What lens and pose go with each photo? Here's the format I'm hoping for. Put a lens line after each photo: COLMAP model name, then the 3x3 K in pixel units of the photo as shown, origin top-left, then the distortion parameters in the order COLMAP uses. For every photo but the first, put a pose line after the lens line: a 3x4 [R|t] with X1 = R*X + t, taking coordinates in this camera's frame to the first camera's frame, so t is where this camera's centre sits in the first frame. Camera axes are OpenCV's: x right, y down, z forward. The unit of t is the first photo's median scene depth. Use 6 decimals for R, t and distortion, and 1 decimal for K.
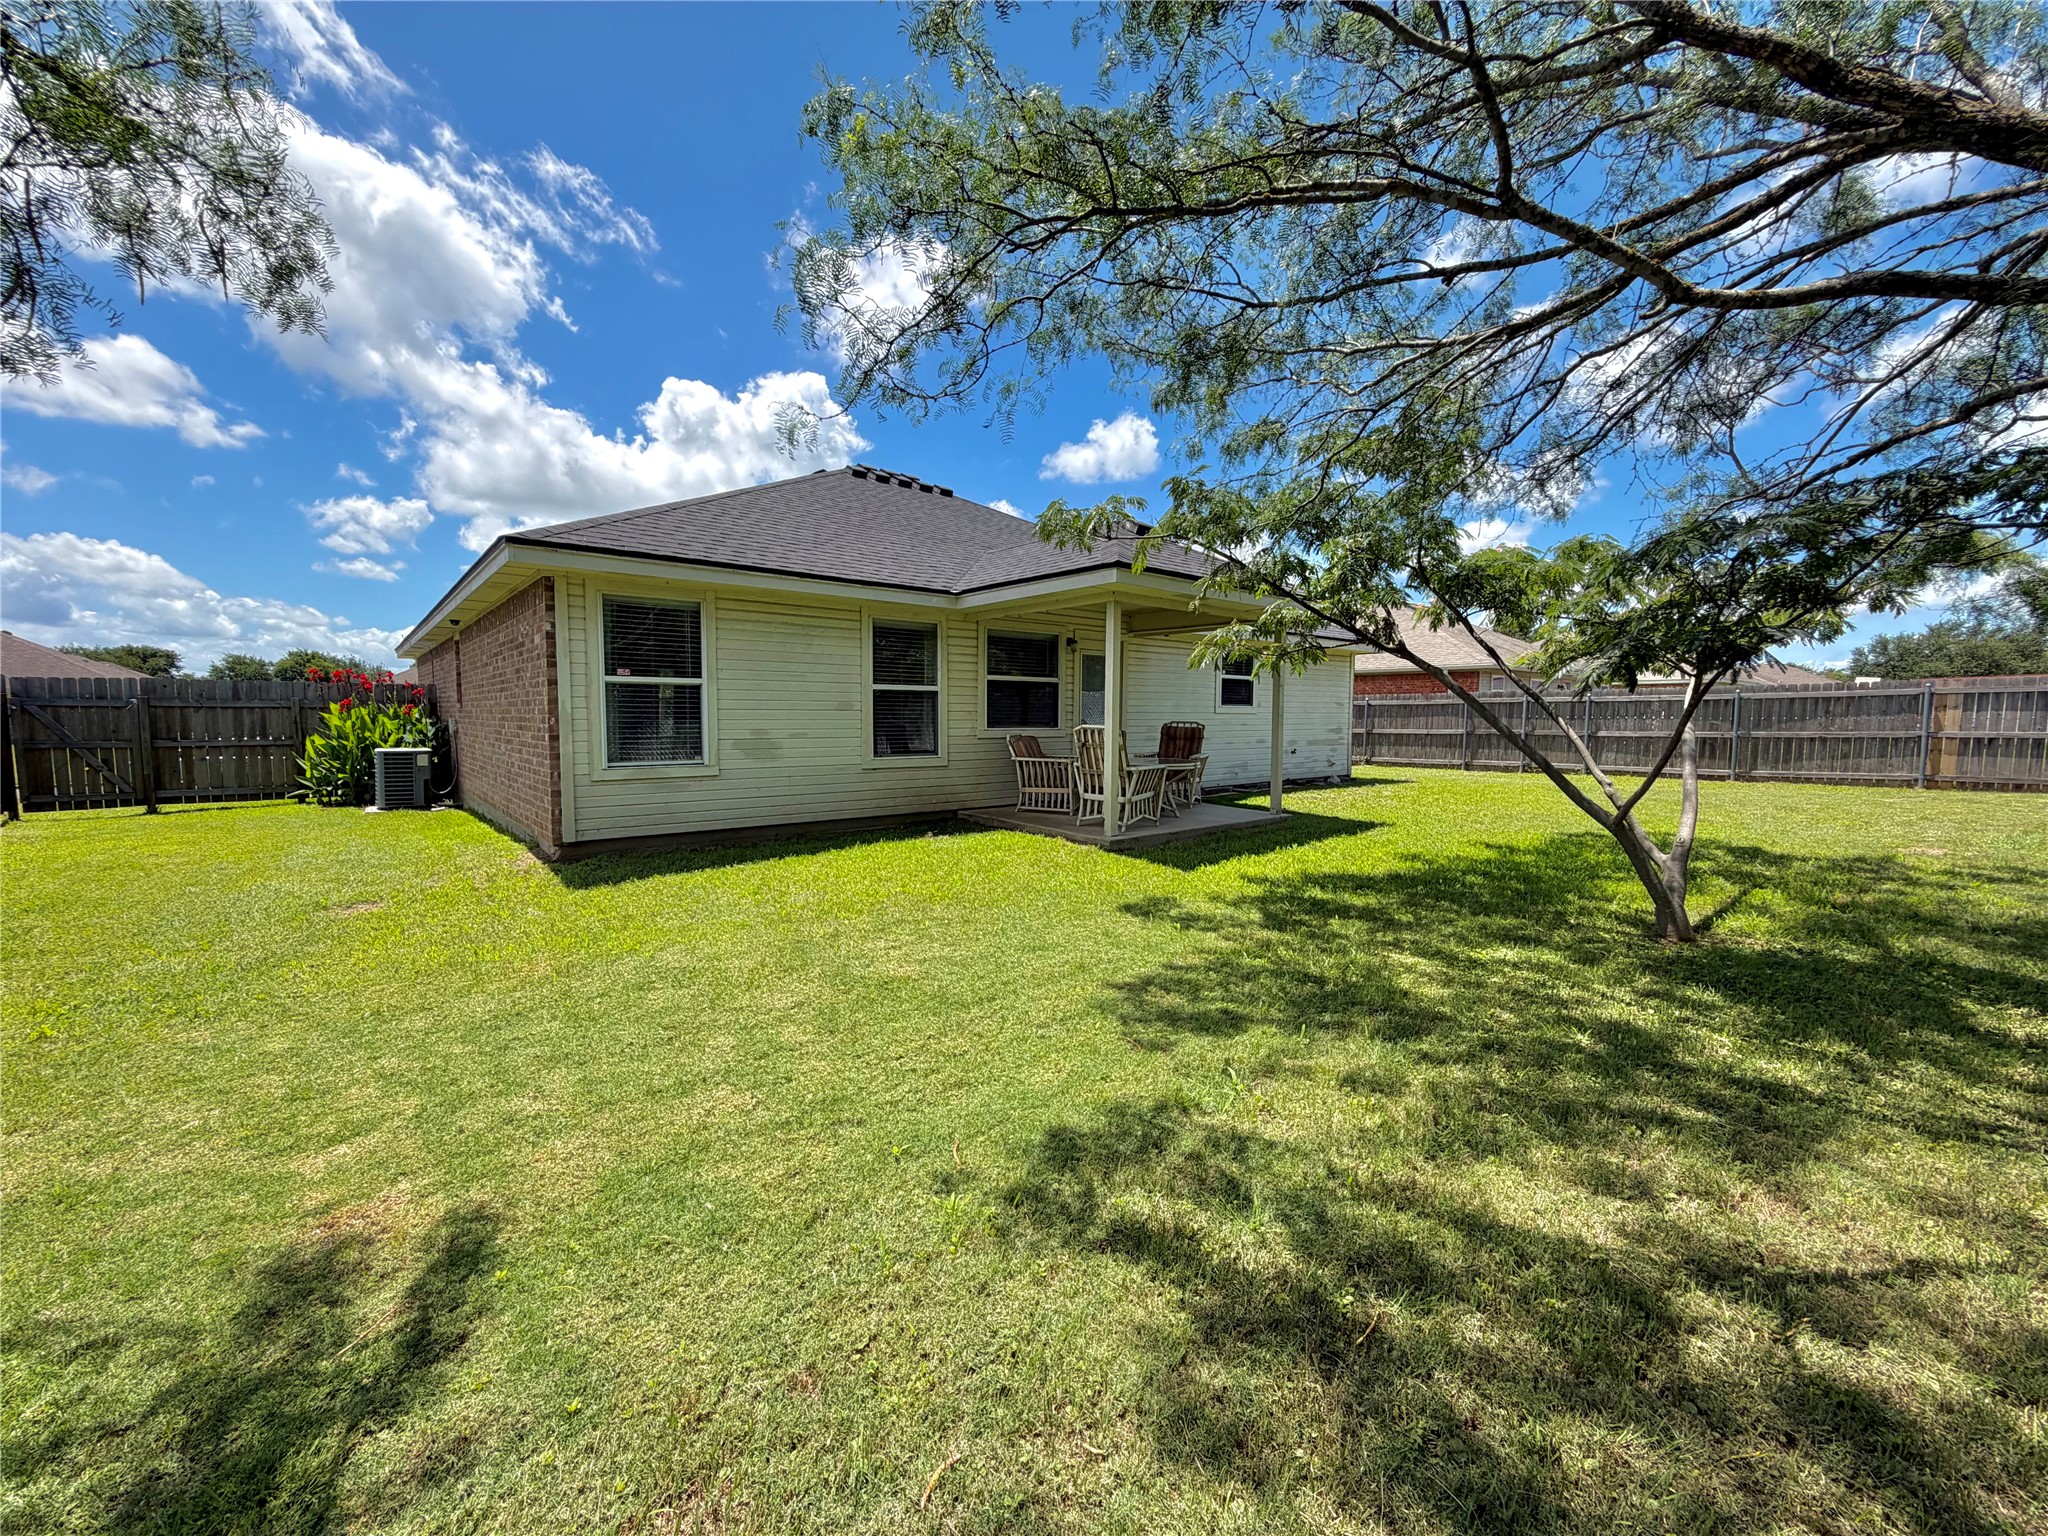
lens RADIAL K [[813.0, 0, 1018.2], [0, 813.0, 771.6], [0, 0, 1]] dist [0.000420, 0.000279]
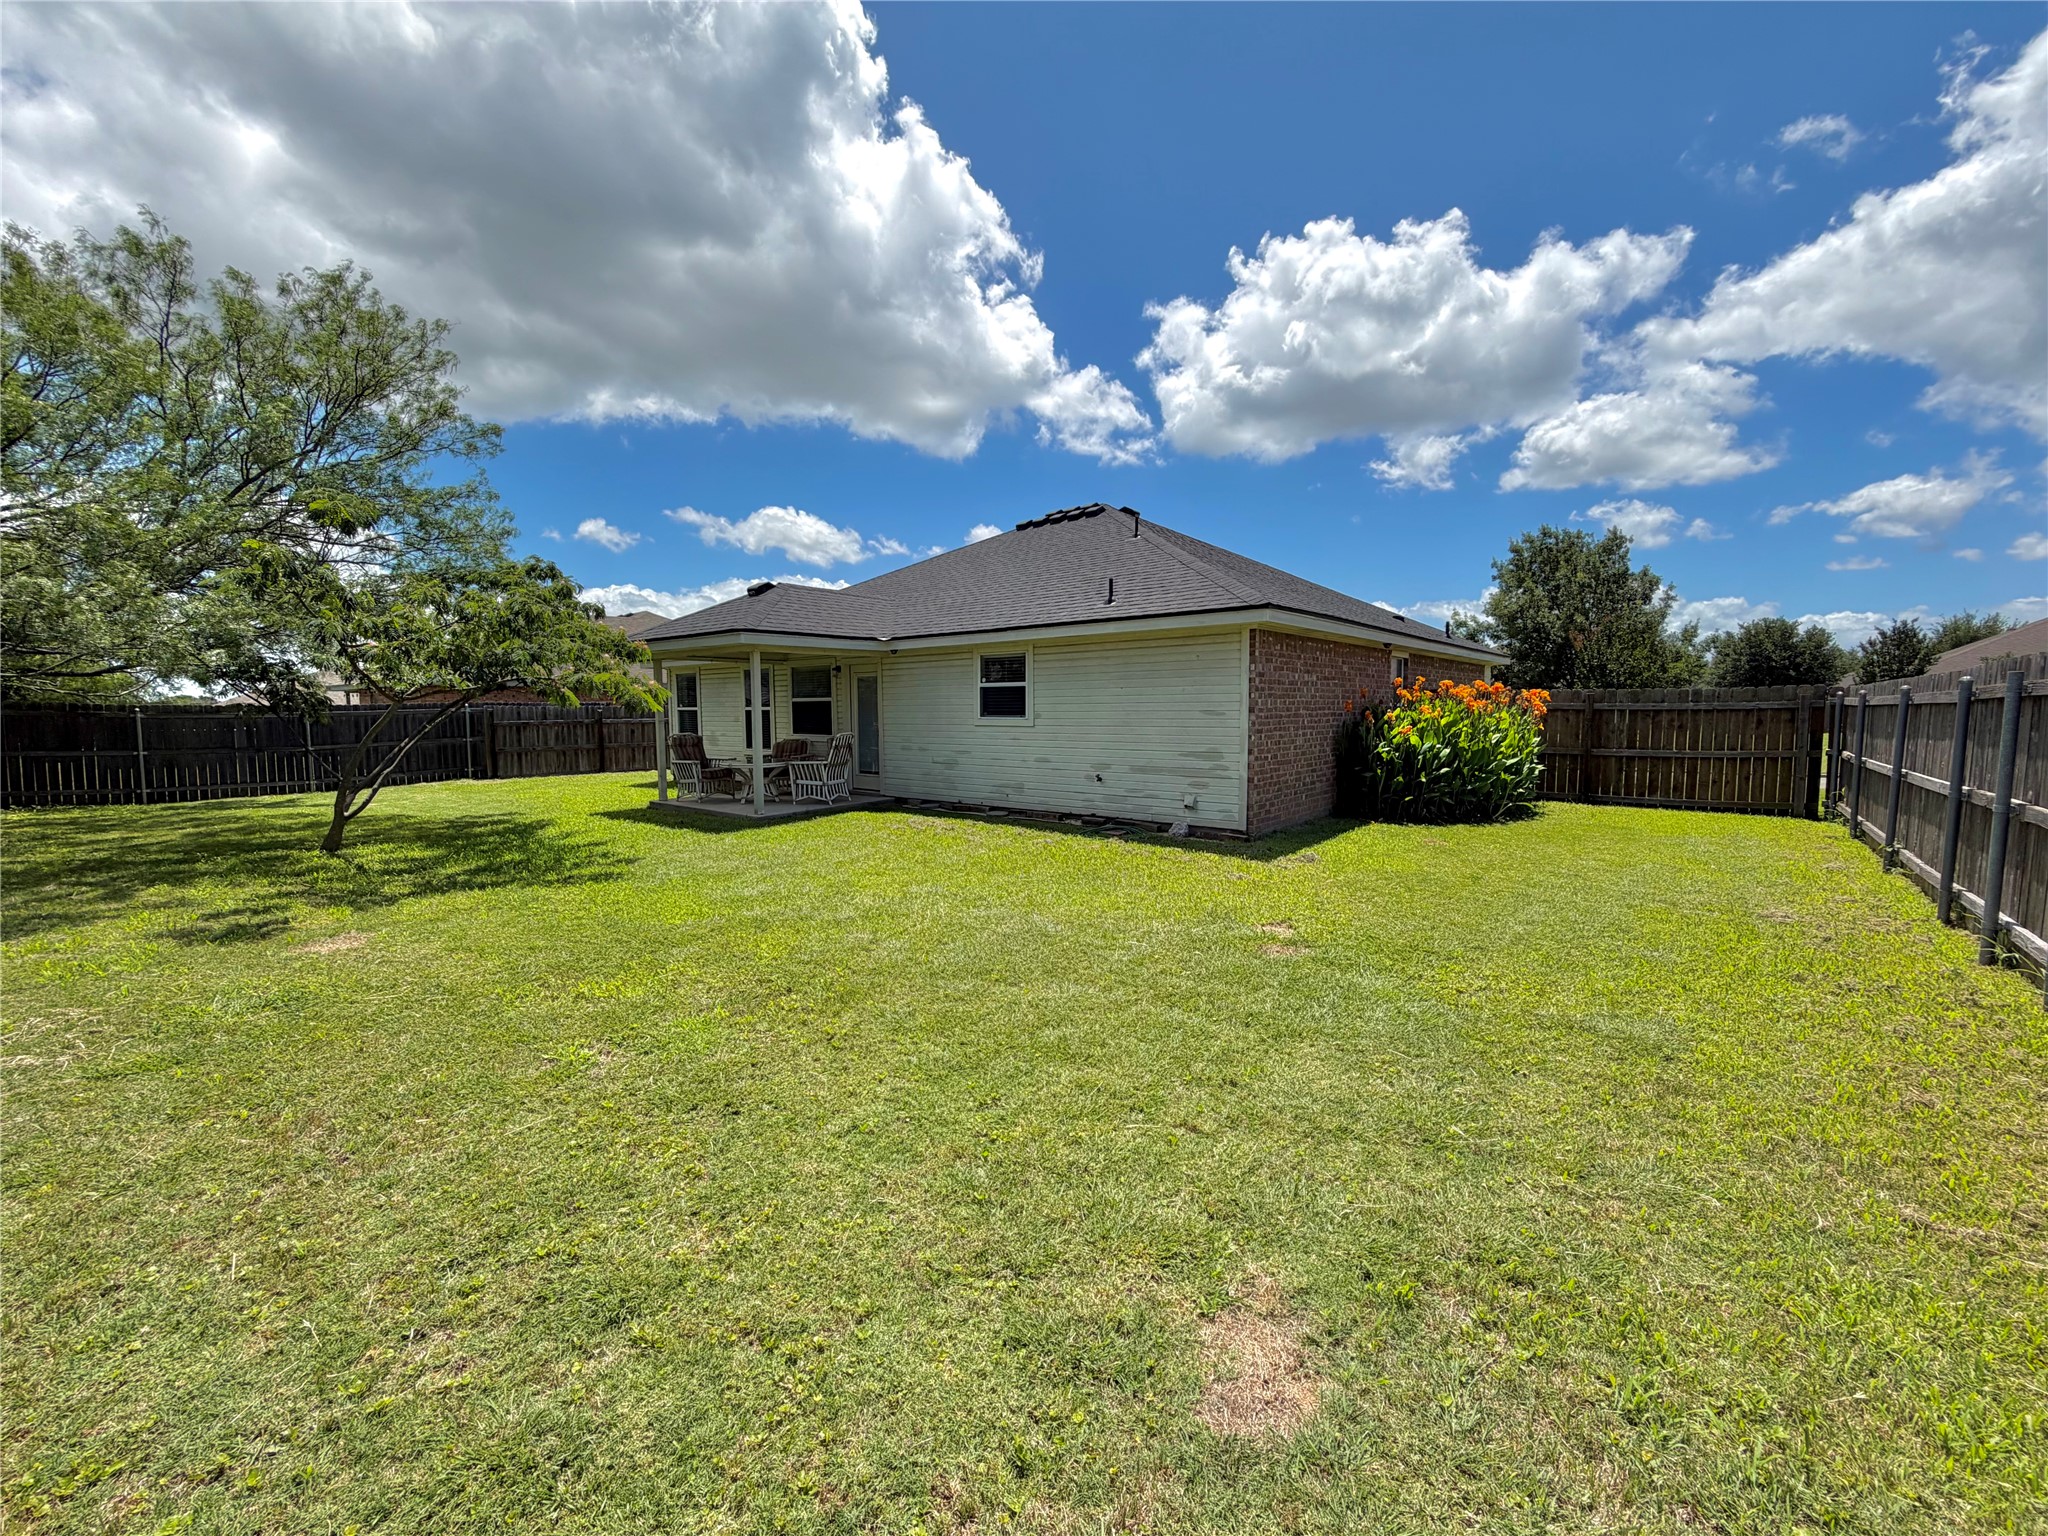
lens RADIAL K [[813.0, 0, 1018.2], [0, 813.0, 771.6], [0, 0, 1]] dist [0.000420, 0.000279]
pose [[0.145163, 0.065308, -0.987250, 1.123618], [-0.063830, 0.996359, 0.056525, -0.072937], [0.987347, 0.054811, 0.148803, 0.895114]]
